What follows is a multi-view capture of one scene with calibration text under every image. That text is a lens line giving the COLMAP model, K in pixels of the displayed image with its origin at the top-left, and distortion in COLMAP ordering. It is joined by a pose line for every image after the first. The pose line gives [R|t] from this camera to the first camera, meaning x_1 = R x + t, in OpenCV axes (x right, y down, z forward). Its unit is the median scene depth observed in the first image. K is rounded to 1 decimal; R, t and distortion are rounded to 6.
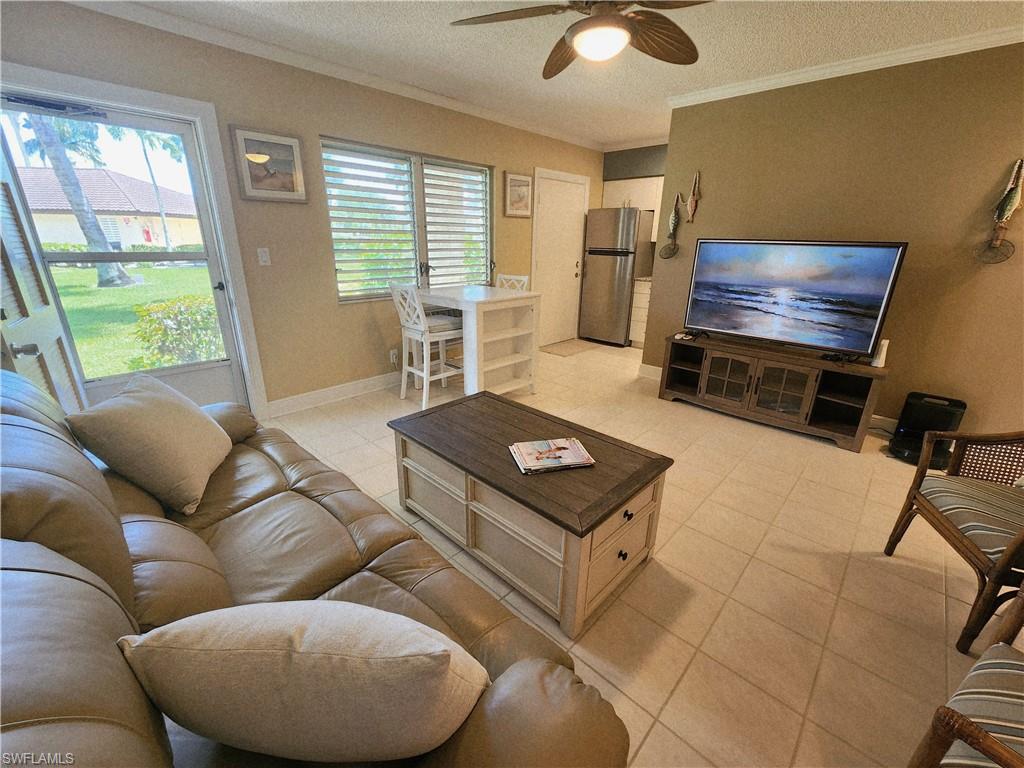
lens RADIAL K [[421.5, 0, 509.9], [0, 421.5, 383.0], [0, 0, 1]] dist [0.000462, -0.000462]
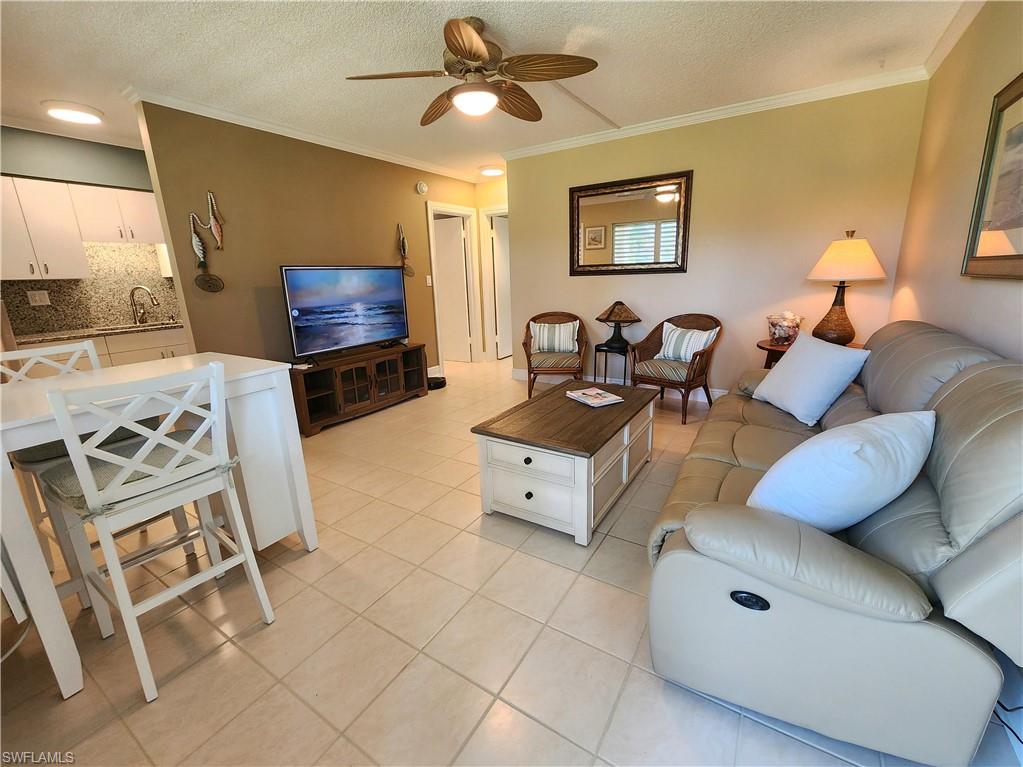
lens RADIAL K [[427.0, 0, 509.8], [0, 427.0, 384.4], [0, 0, 1]] dist [-0.000478, 0.000000]
pose [[-0.198178, -0.256000, 0.946145, -0.681502], [0.347034, 0.884436, 0.311993, -0.238705], [-0.916675, 0.390175, -0.086435, 0.750612]]
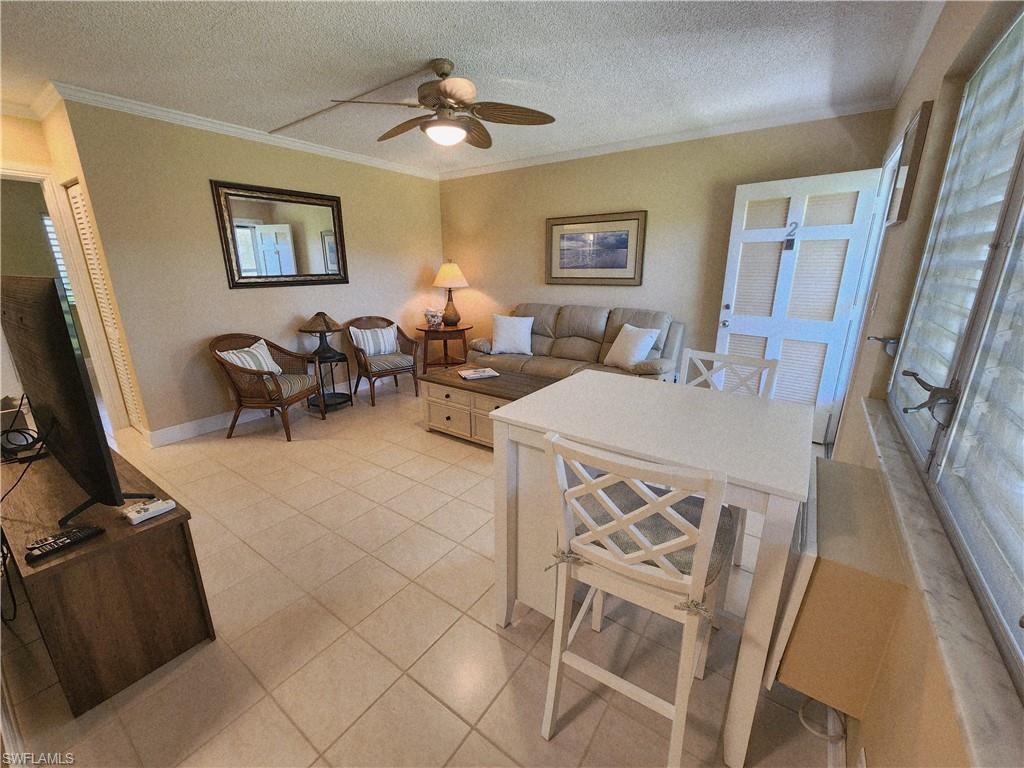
lens RADIAL K [[421.5, 0, 509.9], [0, 421.5, 383.0], [0, 0, 1]] dist [0.000462, -0.000462]
pose [[-0.989114, 0.030712, -0.143909, 0.132162], [-0.056407, 0.824138, 0.563573, -0.518533], [0.135909, 0.565556, -0.813434, 1.472903]]
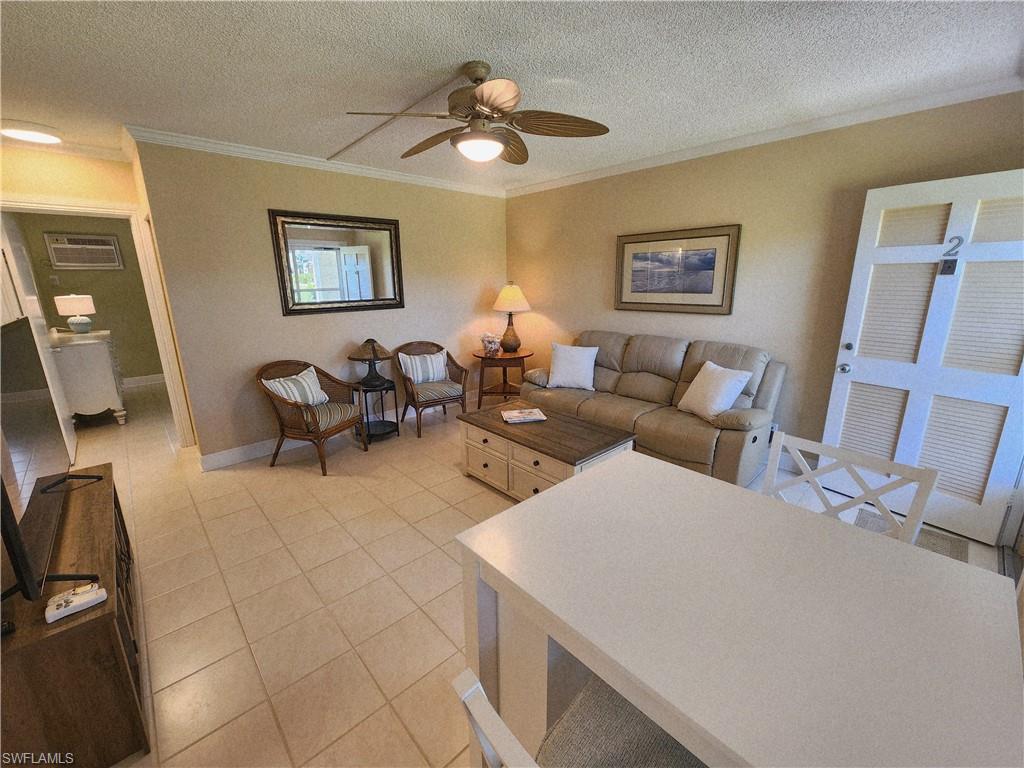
lens RADIAL K [[421.5, 0, 509.9], [0, 421.5, 383.0], [0, 0, 1]] dist [0.000462, -0.000462]
pose [[-0.998367, -0.015905, 0.054865, 0.032213], [0.016727, 0.836961, 0.547007, -0.505557], [-0.054620, 0.547032, -0.835328, 1.319541]]
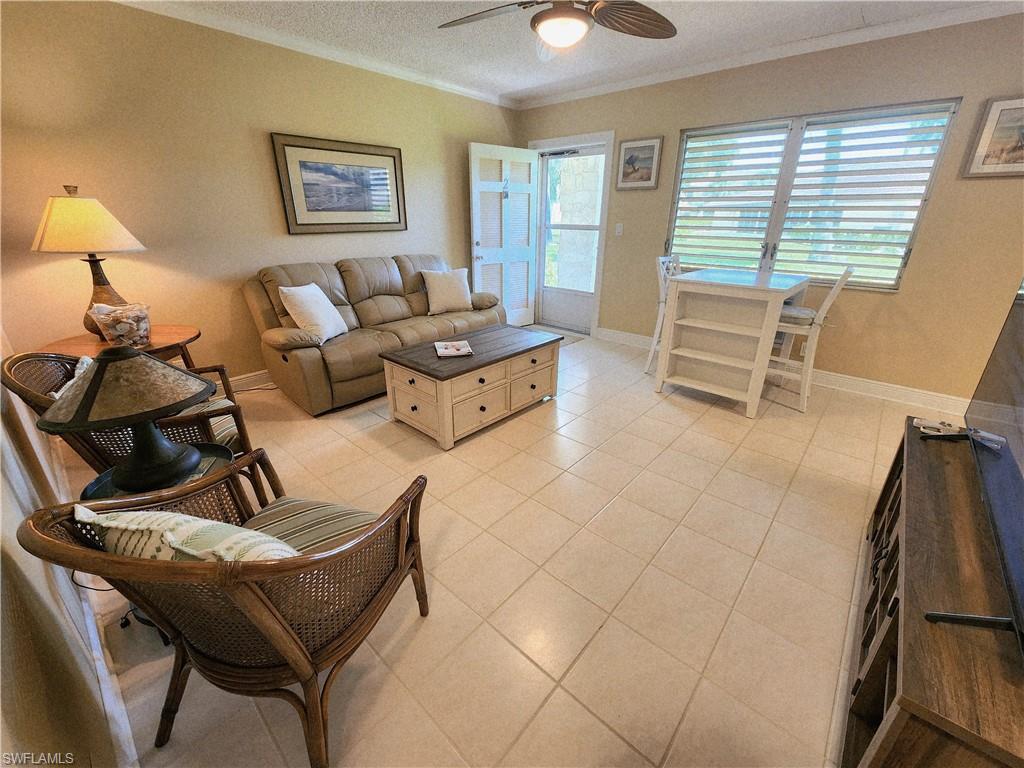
lens RADIAL K [[421.5, 0, 509.9], [0, 421.5, 383.0], [0, 0, 1]] dist [0.000462, -0.000462]
pose [[0.038426, 0.357981, -0.932938, 0.894454], [-0.330000, 0.885793, 0.326298, -0.167181], [0.943199, 0.295331, 0.152171, 0.542131]]
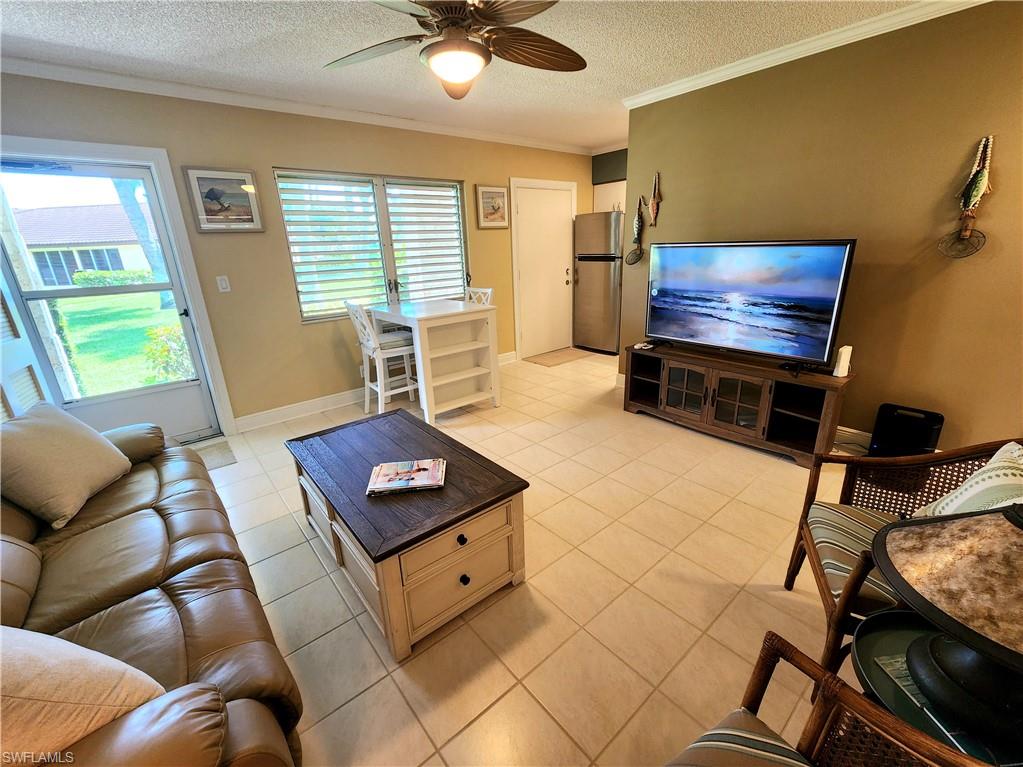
lens RADIAL K [[427.0, 0, 509.8], [0, 427.0, 384.4], [0, 0, 1]] dist [-0.000478, 0.000000]
pose [[0.992750, -0.015629, -0.119178, 0.251904], [0.014254, 0.999822, -0.012376, -0.017762], [0.119350, 0.010587, 0.992796, 0.007665]]
